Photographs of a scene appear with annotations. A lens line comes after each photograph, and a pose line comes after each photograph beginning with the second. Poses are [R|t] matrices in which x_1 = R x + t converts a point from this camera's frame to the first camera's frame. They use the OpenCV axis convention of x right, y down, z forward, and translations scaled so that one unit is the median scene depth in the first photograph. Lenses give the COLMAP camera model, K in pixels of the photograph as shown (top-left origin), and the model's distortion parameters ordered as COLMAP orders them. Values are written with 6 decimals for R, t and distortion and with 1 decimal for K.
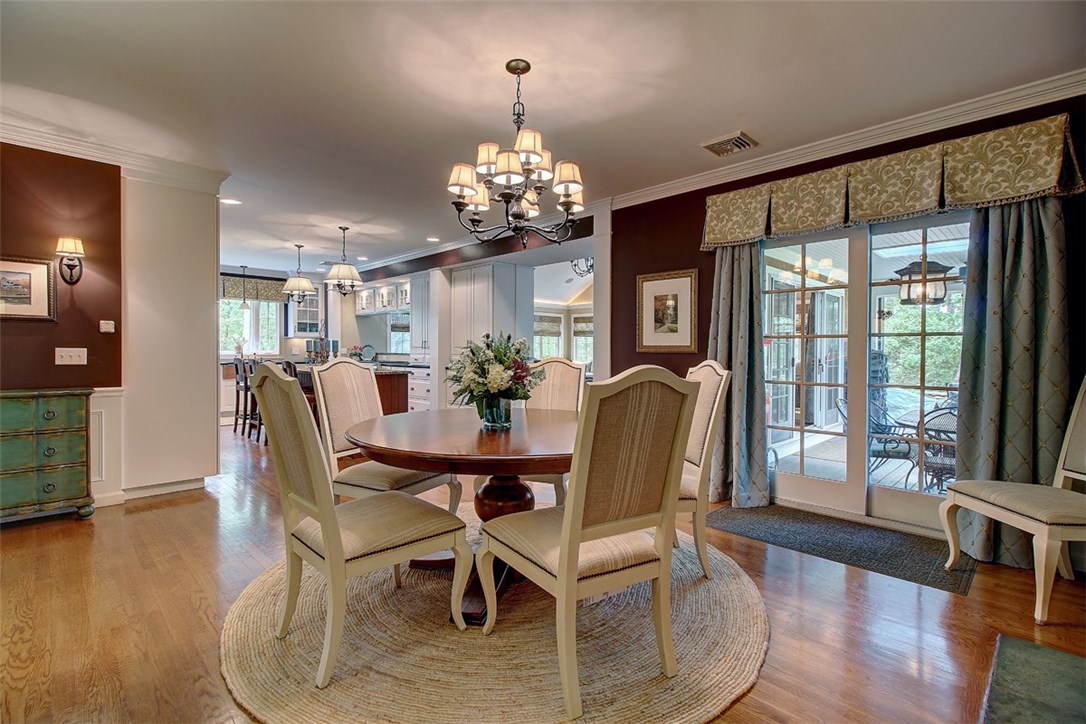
lens RADIAL K [[504.2, 0, 539.8], [0, 504.2, 359.3], [0, 0, 1]] dist [0.005687, 0.000244]
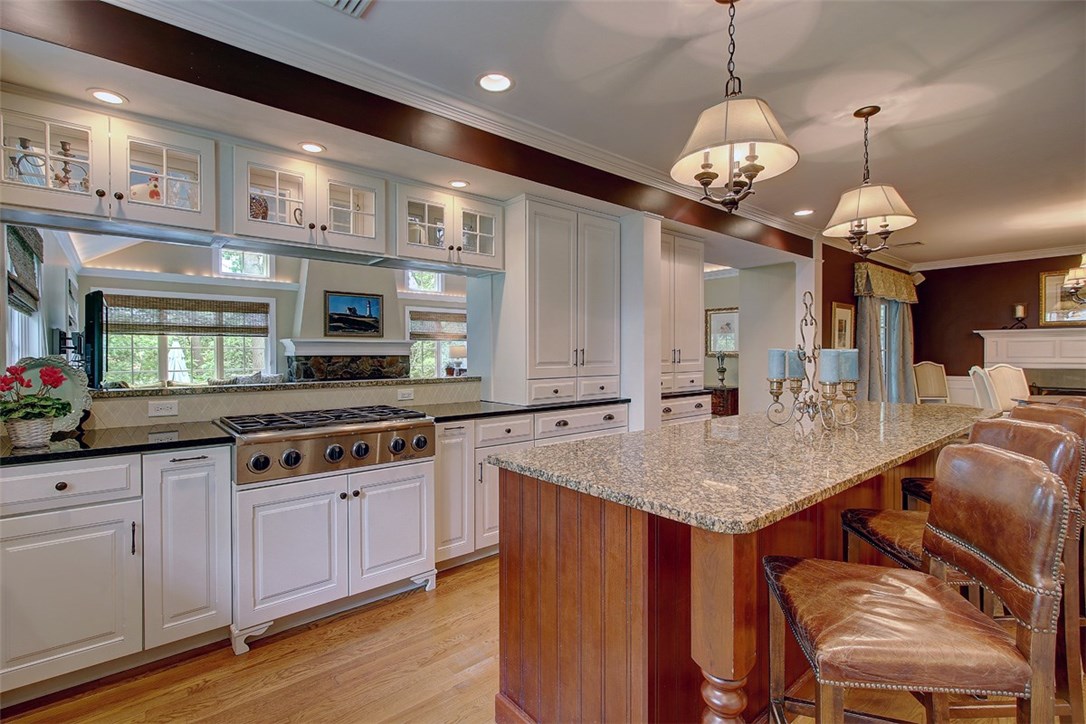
lens RADIAL K [[504.2, 0, 543.7], [0, 504.2, 355.4], [0, 0, 1]] dist [0.005687, 0.000244]
pose [[0.067824, -0.013192, 0.997610, -0.565441], [0.025067, 0.999619, 0.011514, -0.030009], [-0.997382, 0.024226, 0.068129, 0.808372]]
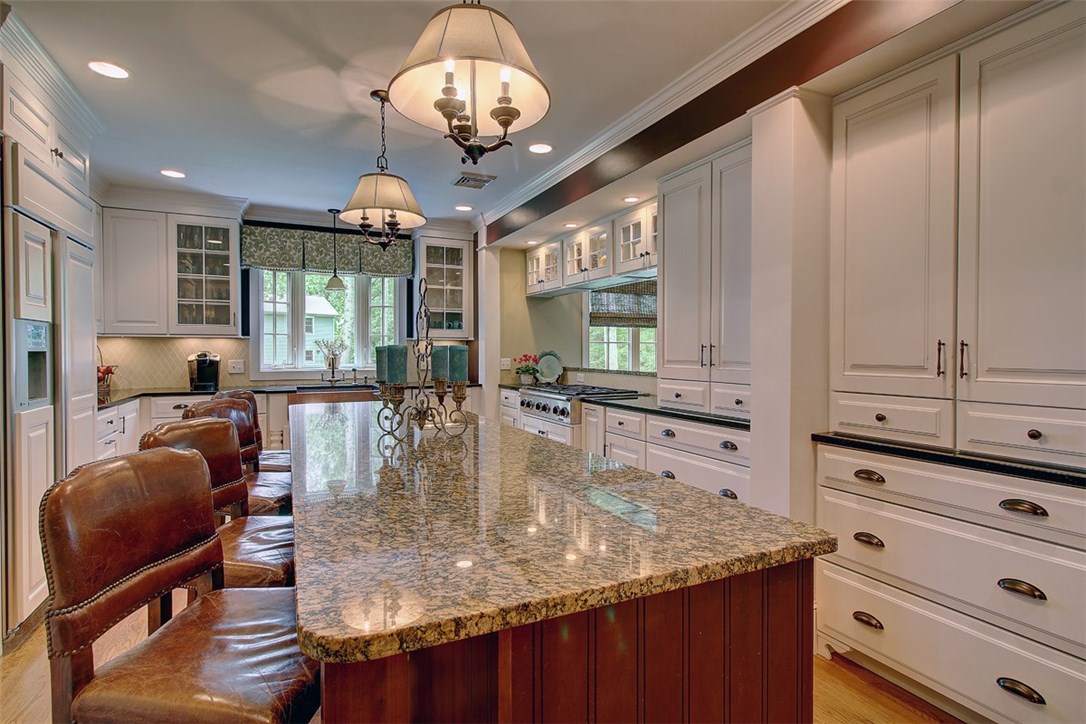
lens RADIAL K [[538.2, 0, 543.6], [0, 538.2, 355.5], [0, 0, 1]] dist [-0.005115, -0.001307]
pose [[0.947825, -0.002717, -0.318779, -0.176201], [-0.000906, 0.999937, -0.011217, -0.019899], [0.318789, 0.010920, 0.947763, 0.492324]]
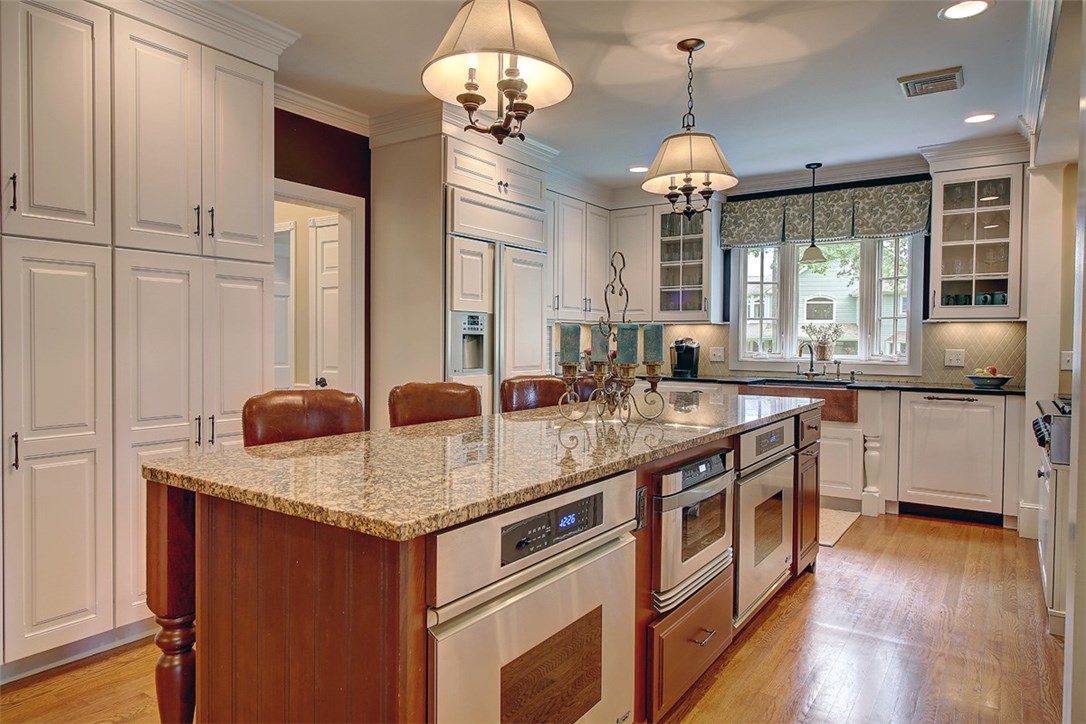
lens RADIAL K [[691.1, 0, 541.5], [0, 691.1, 361.0], [0, 0, 1]] dist [0.016135, -0.001200]
pose [[0.198057, 0.025399, -0.979861, -0.034797], [-0.024857, 0.999473, 0.020883, -0.017804], [0.979875, 0.020220, 0.198584, 0.607935]]
